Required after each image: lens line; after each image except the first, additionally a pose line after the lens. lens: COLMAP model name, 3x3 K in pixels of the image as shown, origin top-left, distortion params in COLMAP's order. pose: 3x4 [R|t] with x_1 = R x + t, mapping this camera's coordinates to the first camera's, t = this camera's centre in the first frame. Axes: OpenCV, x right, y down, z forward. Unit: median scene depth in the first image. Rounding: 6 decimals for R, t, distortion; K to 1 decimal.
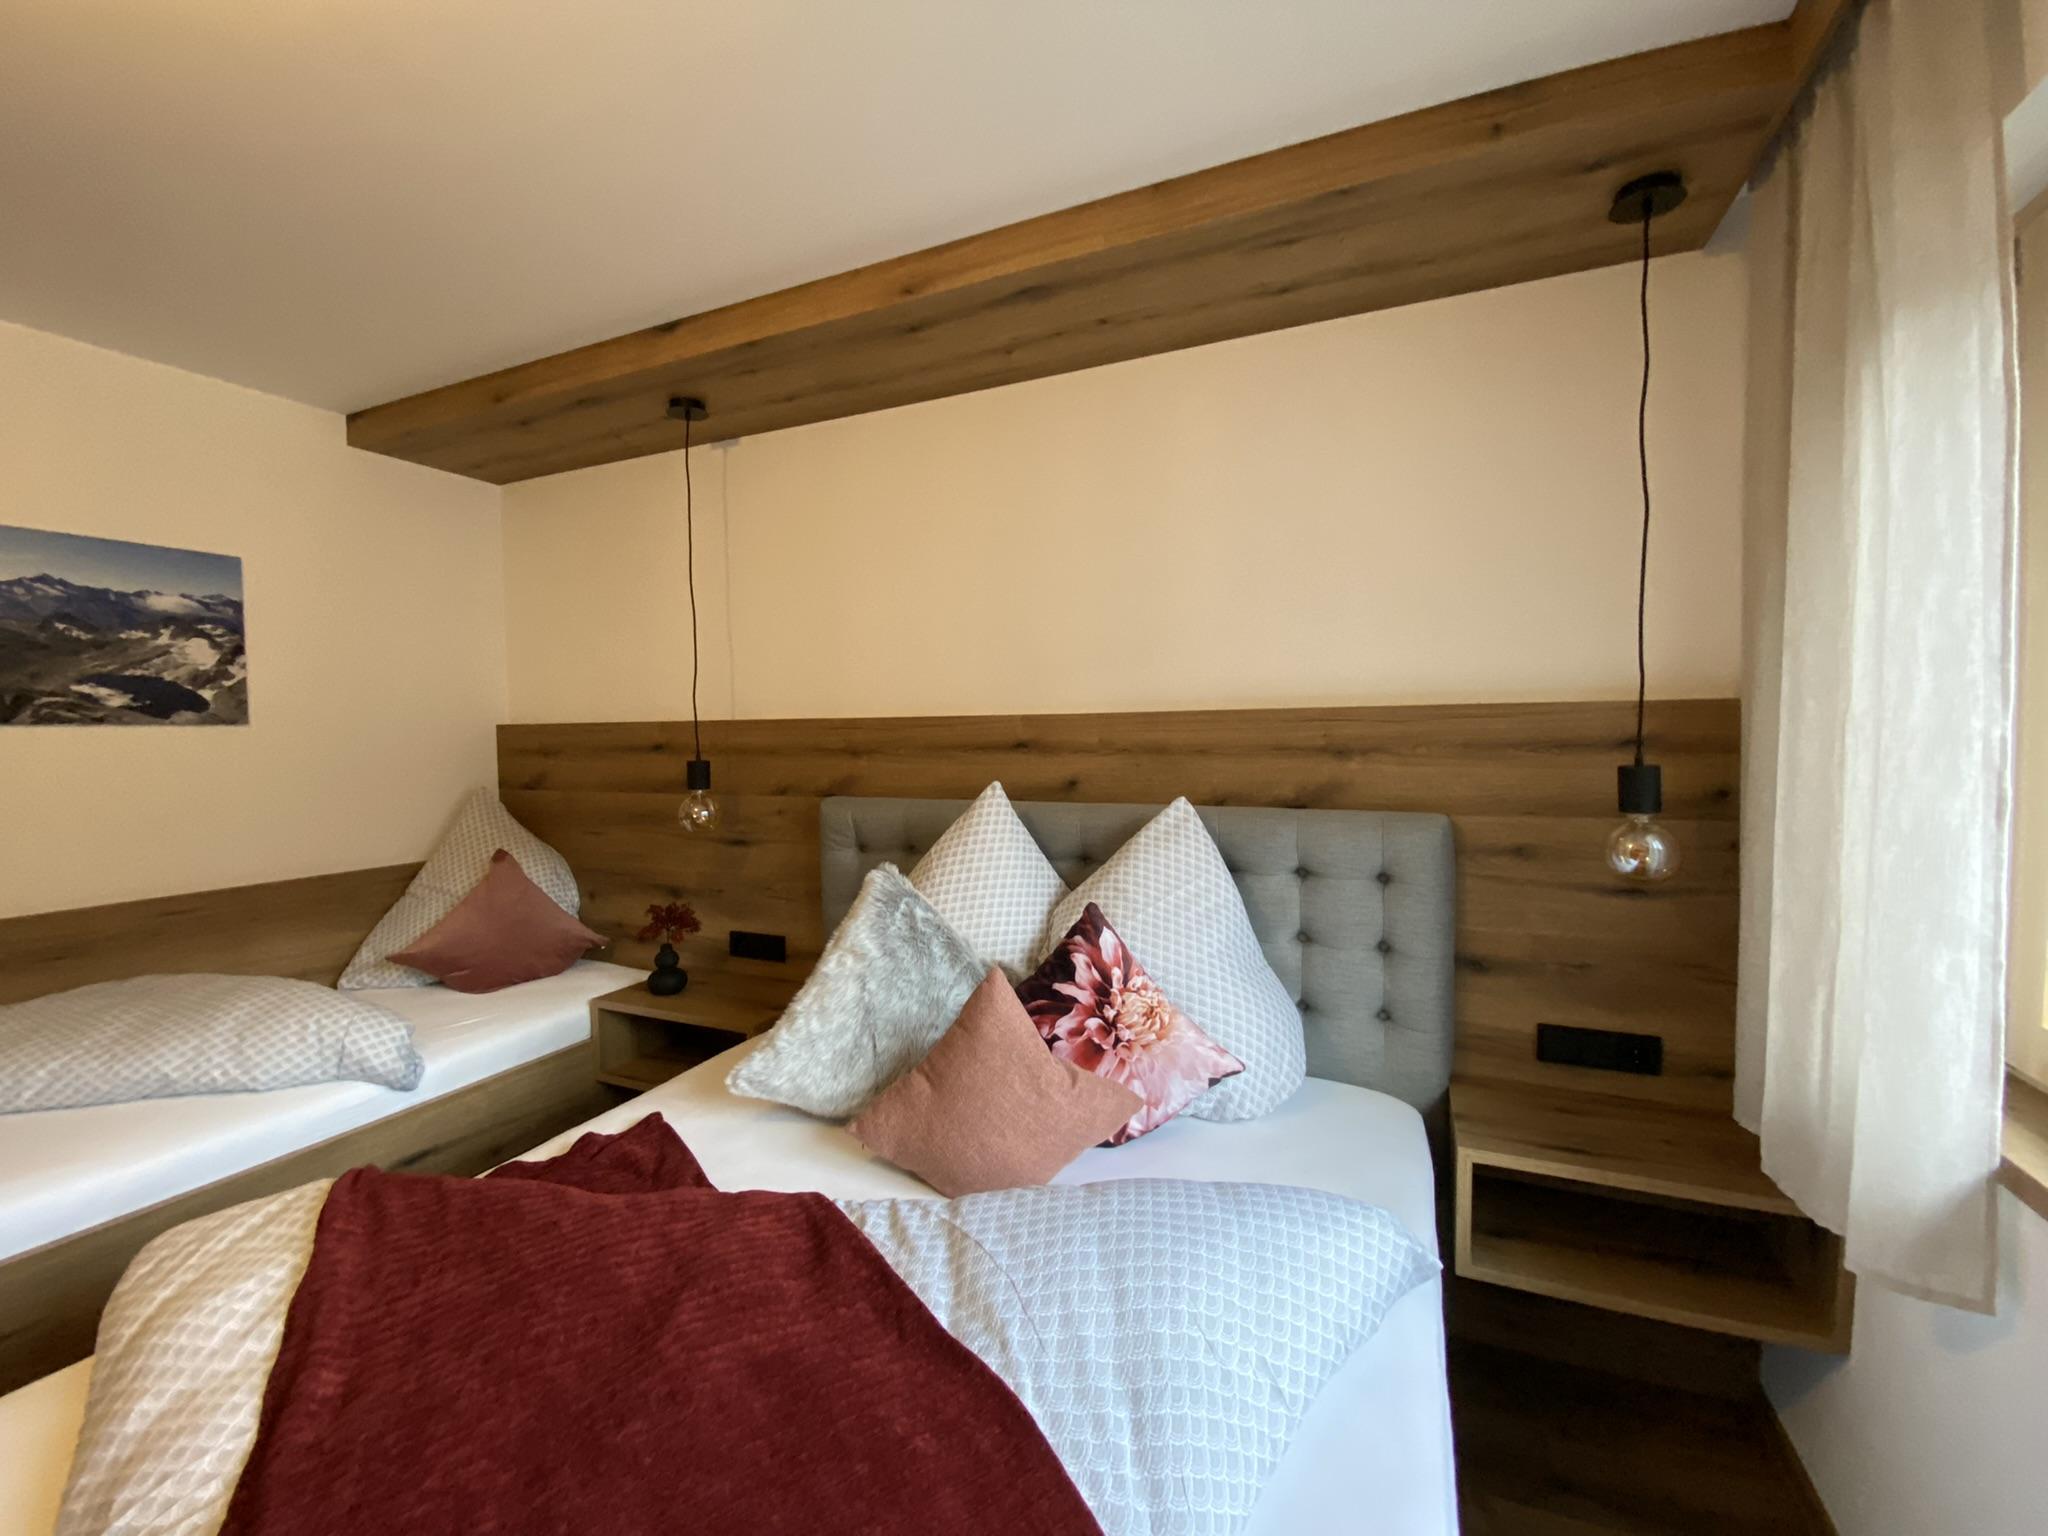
lens RADIAL K [[843.0, 0, 1027.1], [0, 843.0, 762.1], [0, 0, 1]] dist [0.015128, -0.017307]
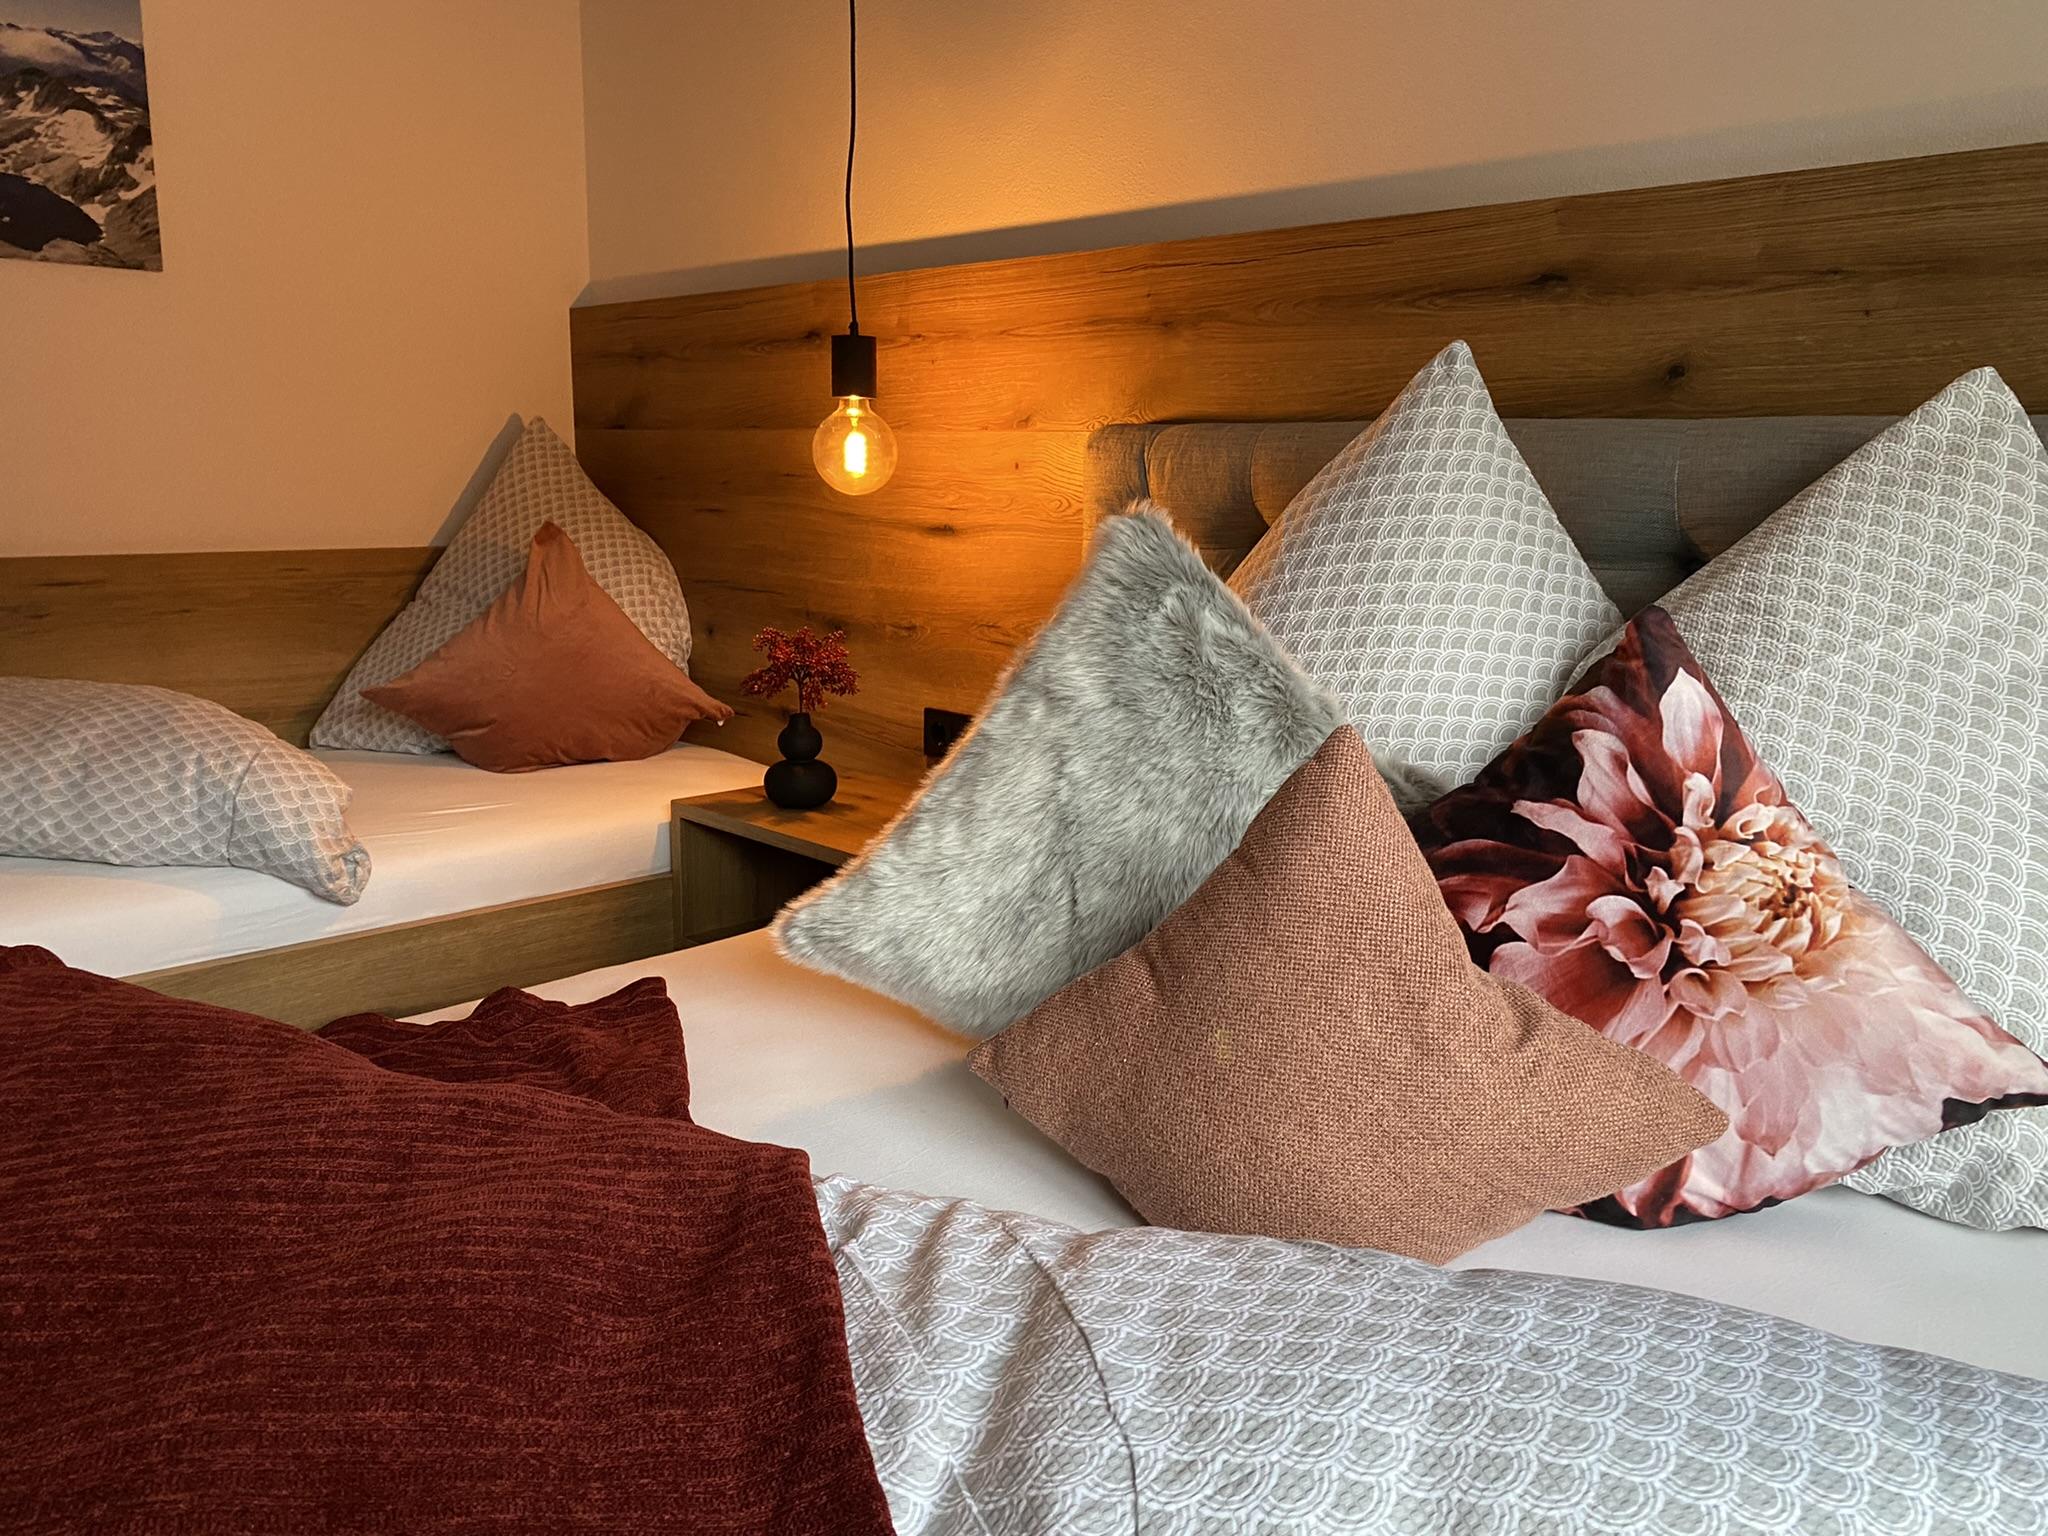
lens RADIAL K [[1590.1, 0, 1033.4], [0, 1590.1, 778.6], [0, 0, 1]] dist [0.038875, -0.050770]
pose [[0.929689, 0.097975, -0.355077, 0.083575], [-0.040710, 0.985401, 0.165308, 0.143140], [0.366089, -0.139230, 0.920105, 0.256015]]
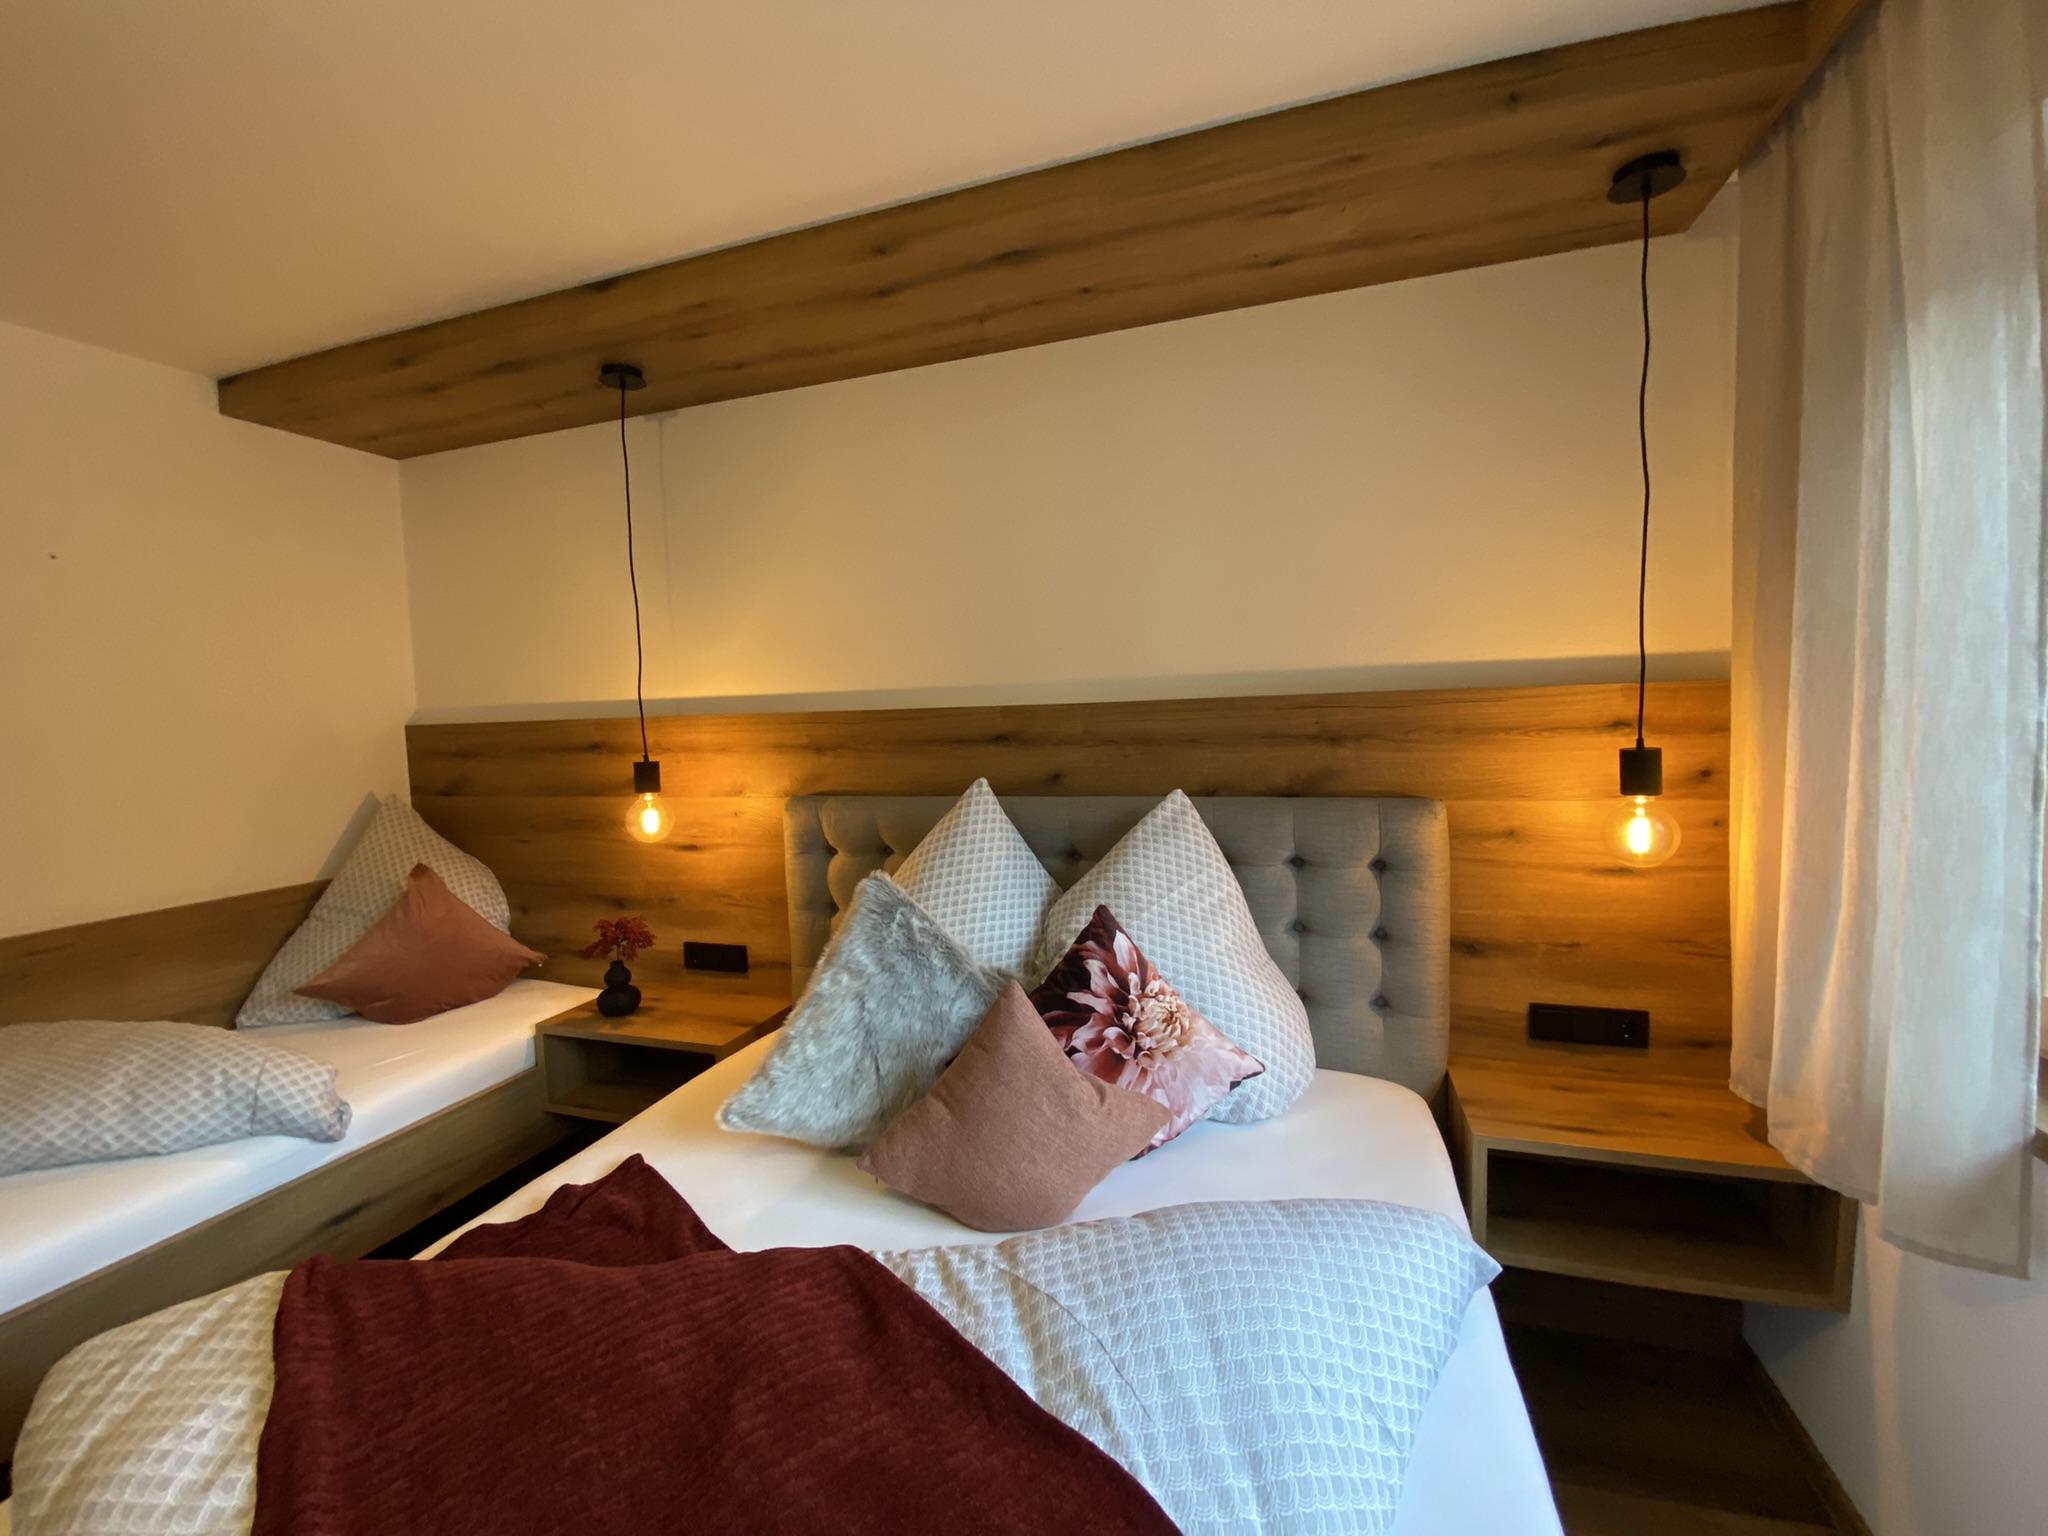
lens RADIAL K [[843.0, 0, 1032.8], [0, 843.0, 763.4], [0, 0, 1]] dist [0.015128, -0.017307]
pose [[0.995009, -0.025828, 0.096387, -0.092991], [0.023628, 0.999435, 0.023902, -0.019128], [-0.096950, -0.021505, 0.995057, 0.064003]]
